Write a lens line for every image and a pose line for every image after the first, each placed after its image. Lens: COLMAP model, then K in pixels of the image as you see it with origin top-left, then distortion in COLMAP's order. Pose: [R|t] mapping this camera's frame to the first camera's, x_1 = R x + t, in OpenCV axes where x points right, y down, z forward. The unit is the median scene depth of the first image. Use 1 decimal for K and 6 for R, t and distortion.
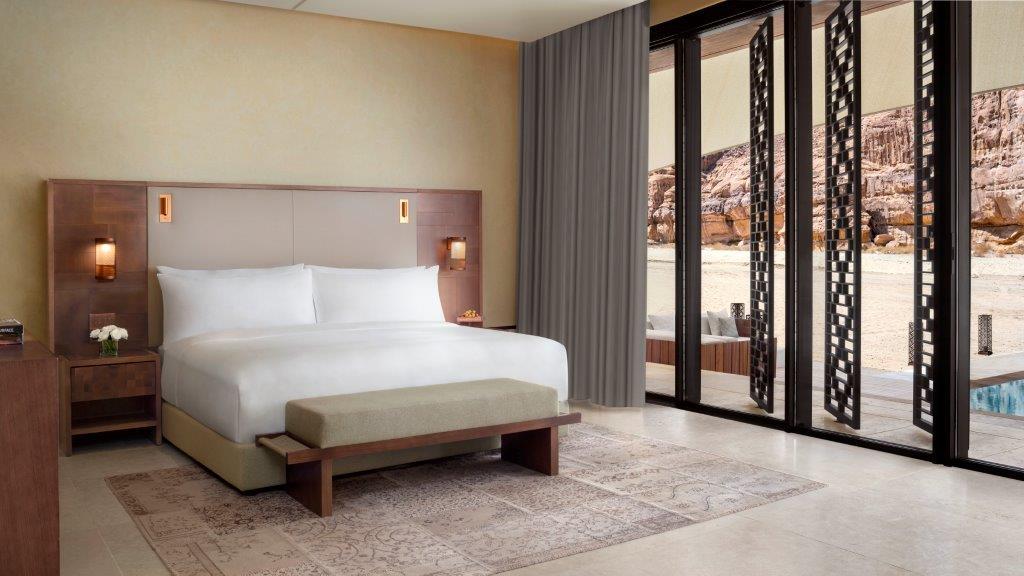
lens RADIAL K [[879.9, 0, 512.0], [0, 879.9, 288.0], [0, 0, 1]] dist [-0.000251, -0.001105]
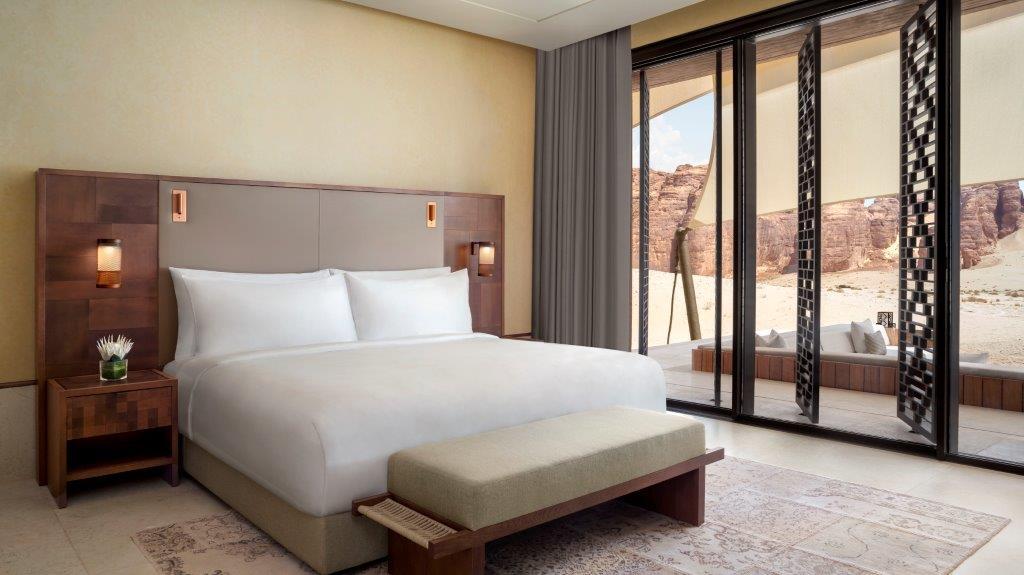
lens RADIAL K [[702.9, 0, 512.0], [0, 702.9, 287.5], [0, 0, 1]] dist [-0.050612, -0.000235]
pose [[0.989619, -0.001076, 0.143710, -0.165912], [0.001408, 0.999997, -0.002212, -0.008127], [-0.143707, 0.002392, 0.989617, 0.272189]]
